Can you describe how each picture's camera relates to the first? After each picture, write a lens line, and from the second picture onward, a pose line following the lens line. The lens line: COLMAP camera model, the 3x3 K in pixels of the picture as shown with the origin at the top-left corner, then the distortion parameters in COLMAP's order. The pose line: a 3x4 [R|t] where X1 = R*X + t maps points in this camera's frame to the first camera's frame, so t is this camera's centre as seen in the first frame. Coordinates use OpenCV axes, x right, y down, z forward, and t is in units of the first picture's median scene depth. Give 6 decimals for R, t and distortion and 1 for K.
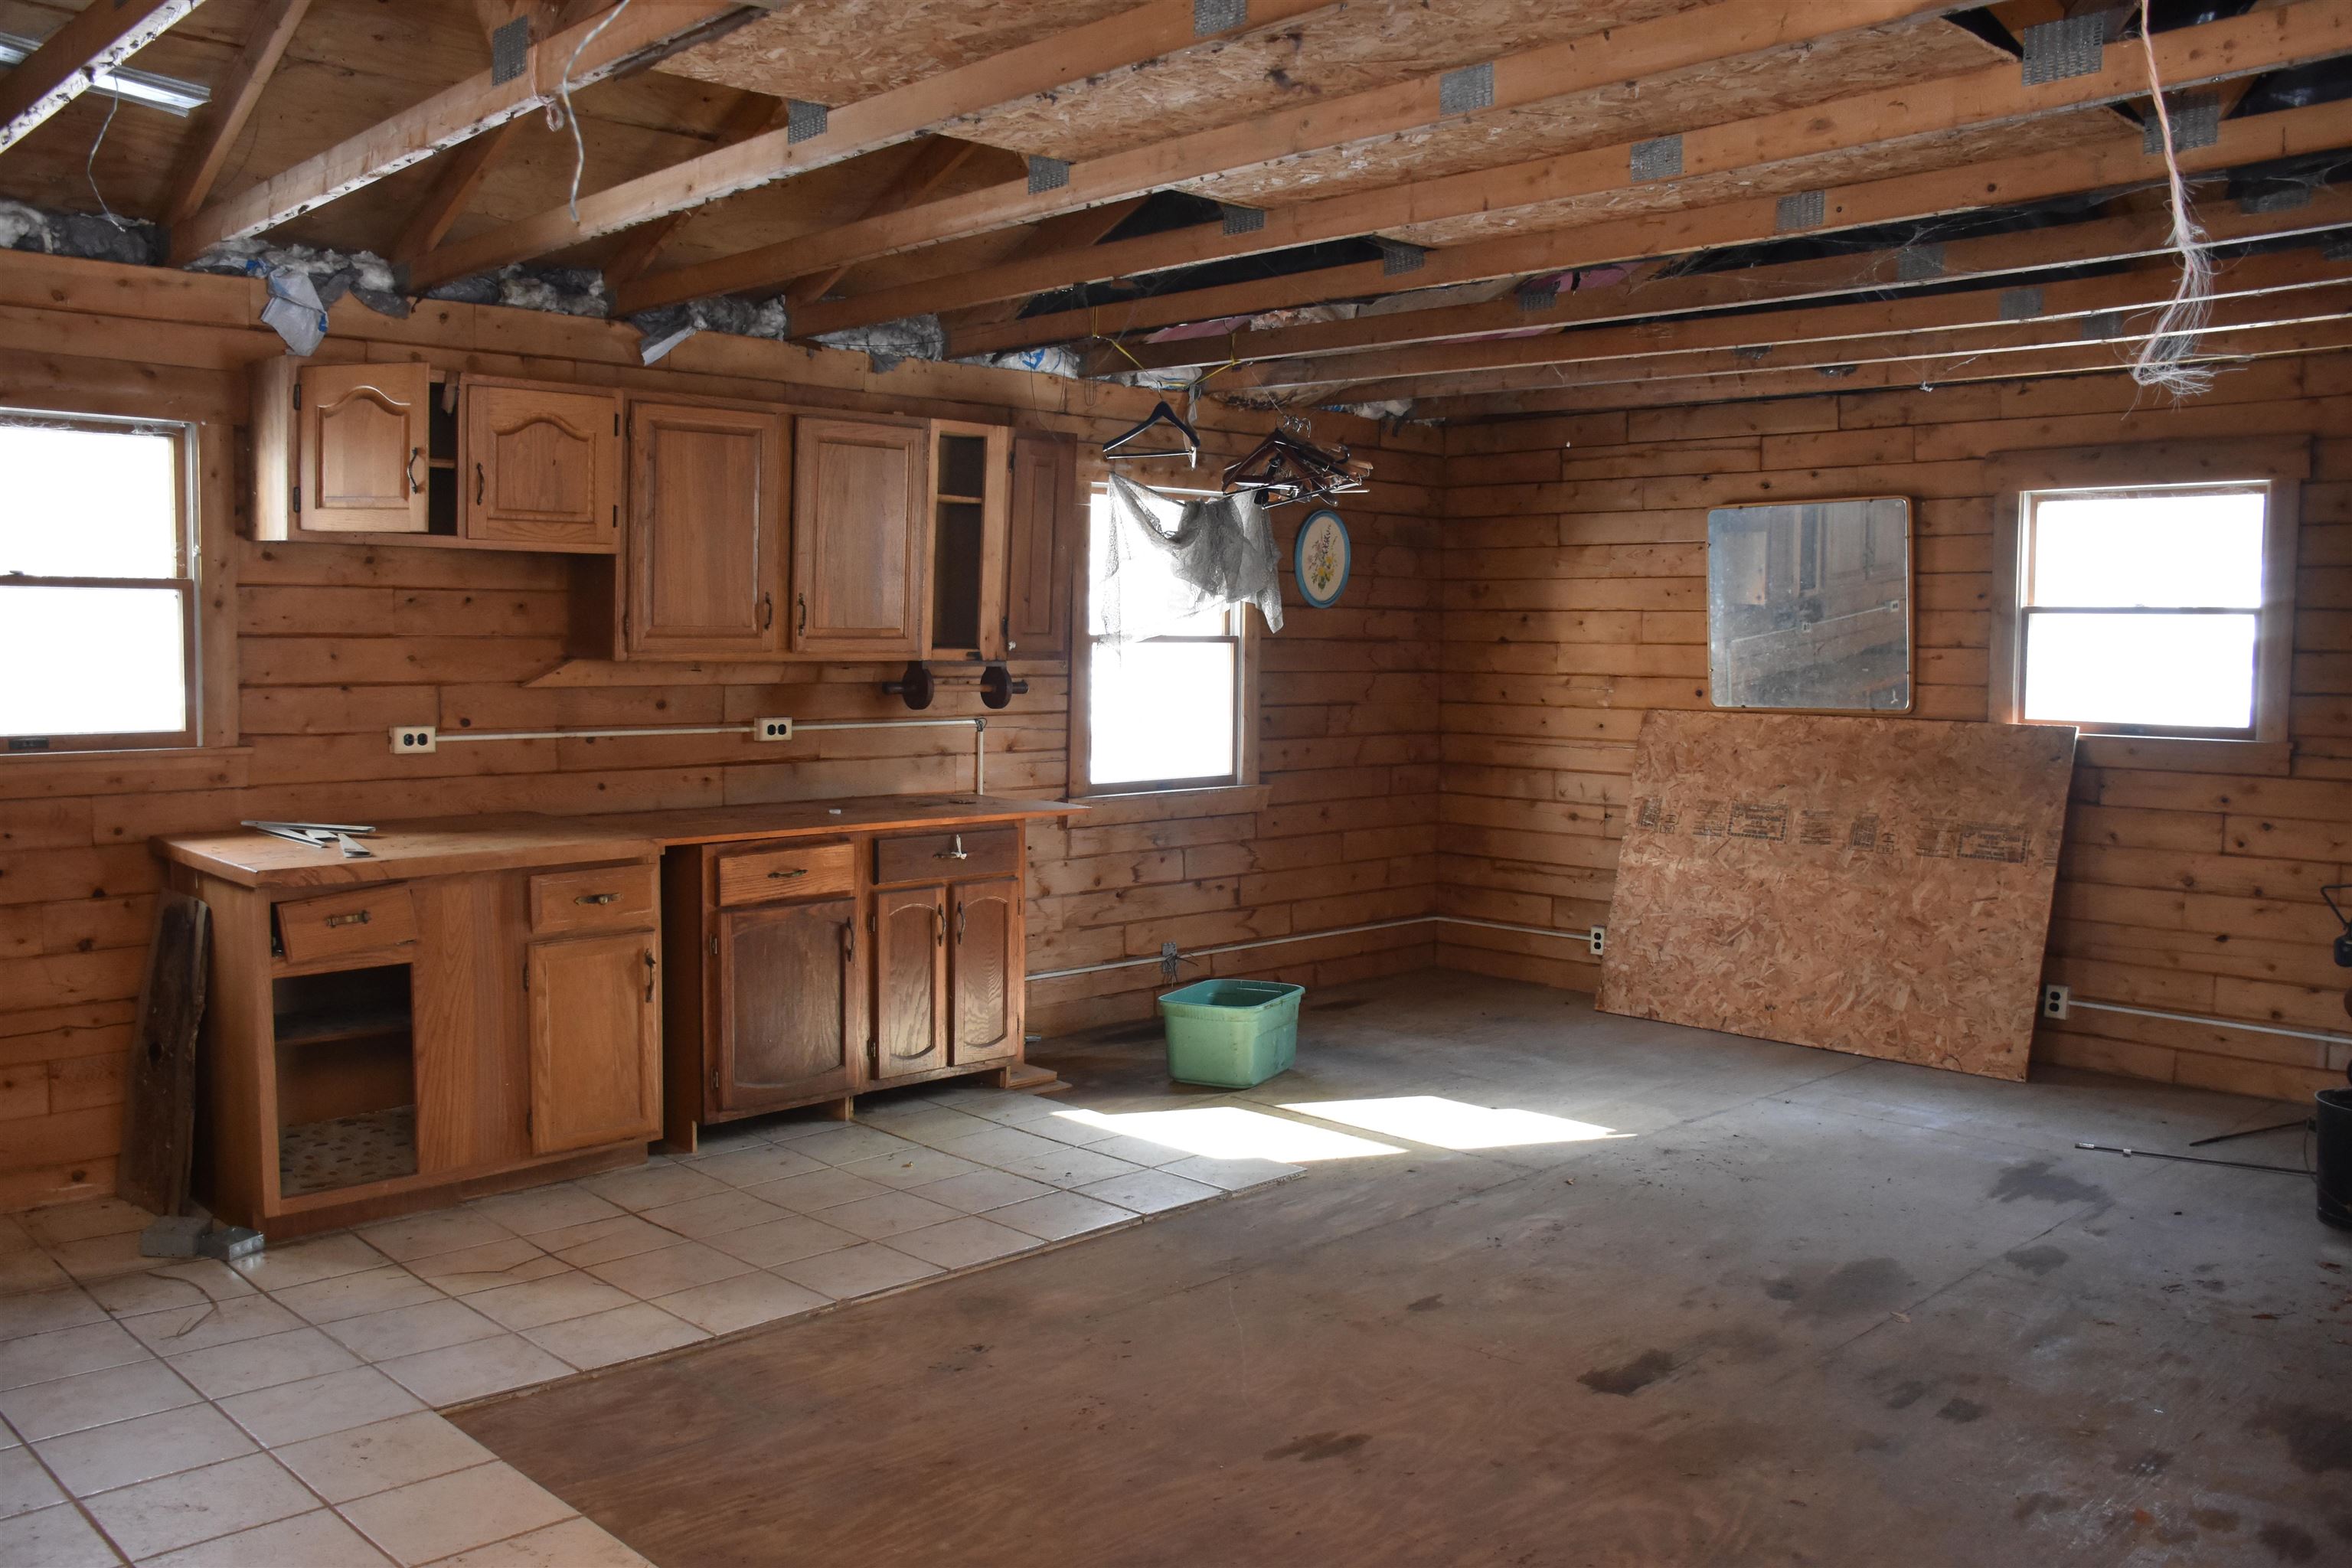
lens RADIAL K [[1936.5, 0, 1176.0], [0, 1936.5, 784.0], [0, 0, 1]] dist [-0.133867, 0.129779]
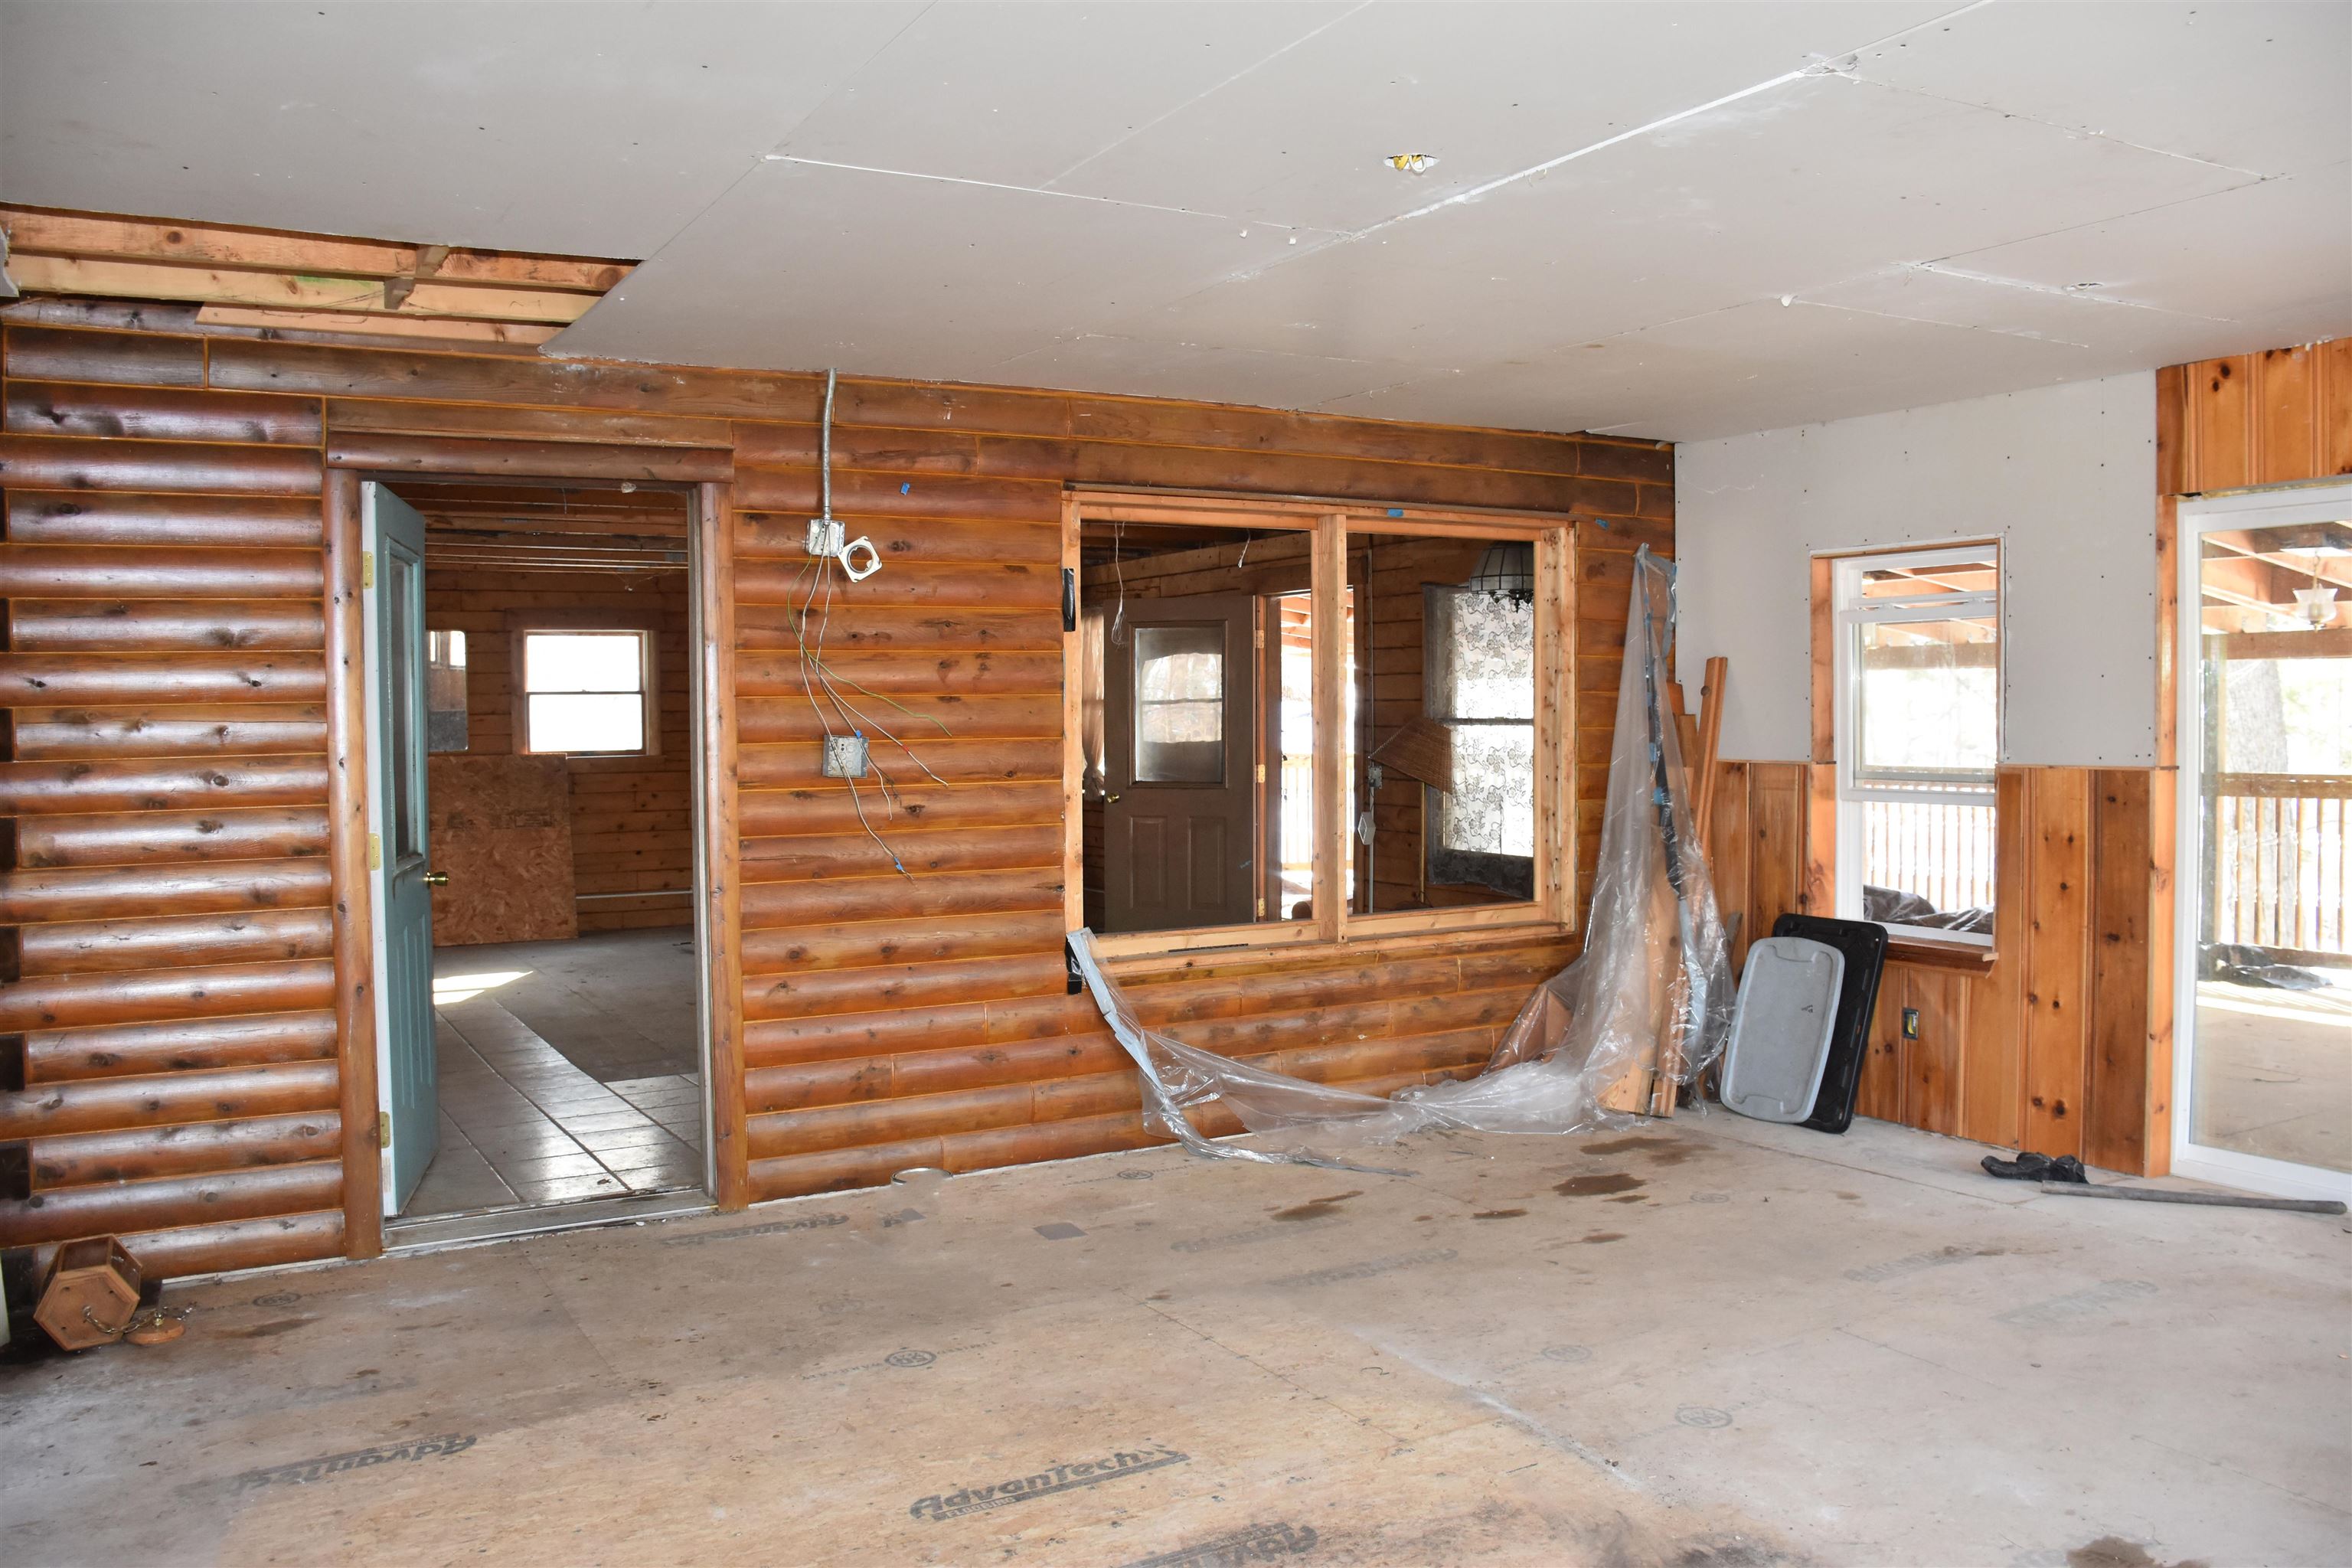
lens RADIAL K [[1834.2, 0, 1183.1], [0, 1834.2, 794.5], [0, 0, 1]] dist [-0.151407, 0.112791]
pose [[0.239352, -0.056906, 0.969264, -1.220611], [0.086423, 0.995567, 0.037108, -0.002675], [-0.967079, 0.074885, 0.243209, -0.055286]]
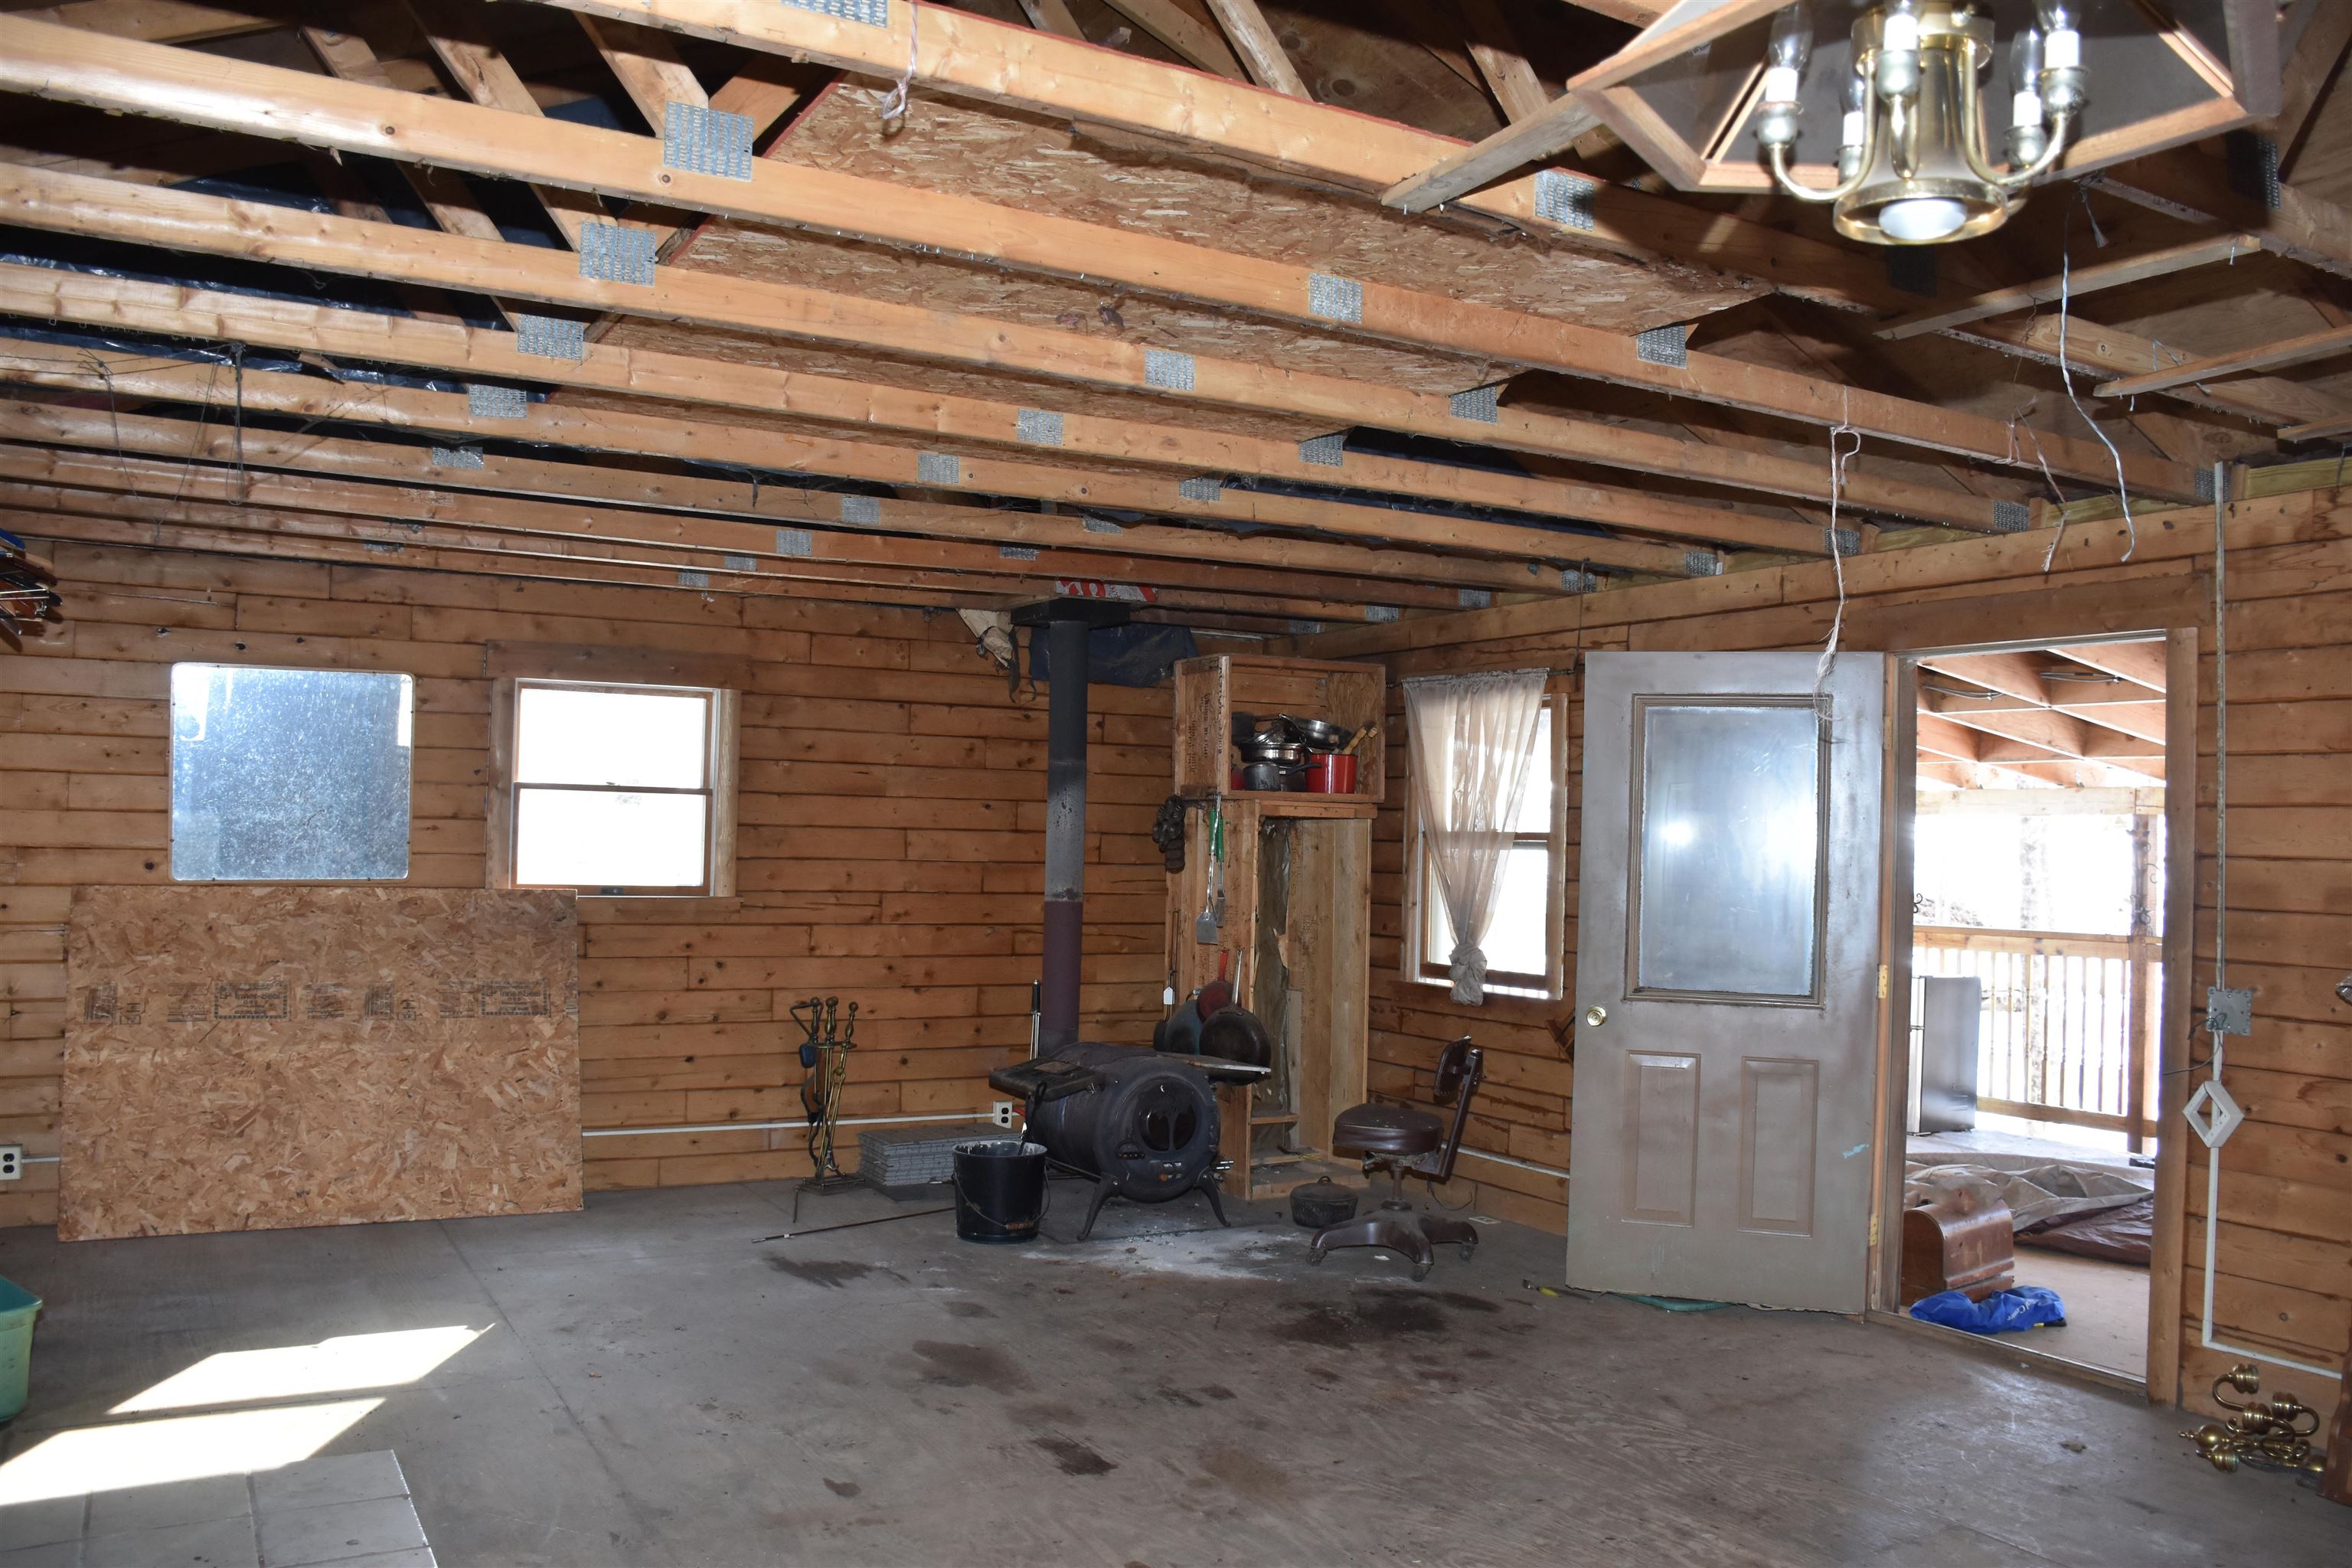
lens RADIAL K [[1834.2, 0, 1183.1], [0, 1834.2, 794.5], [0, 0, 1]] dist [-0.151407, 0.112791]
pose [[0.245406, 0.018220, 0.969249, -0.511877], [0.052877, 0.998083, -0.032150, -0.035199], [-0.967977, 0.059141, 0.243973, 0.400148]]
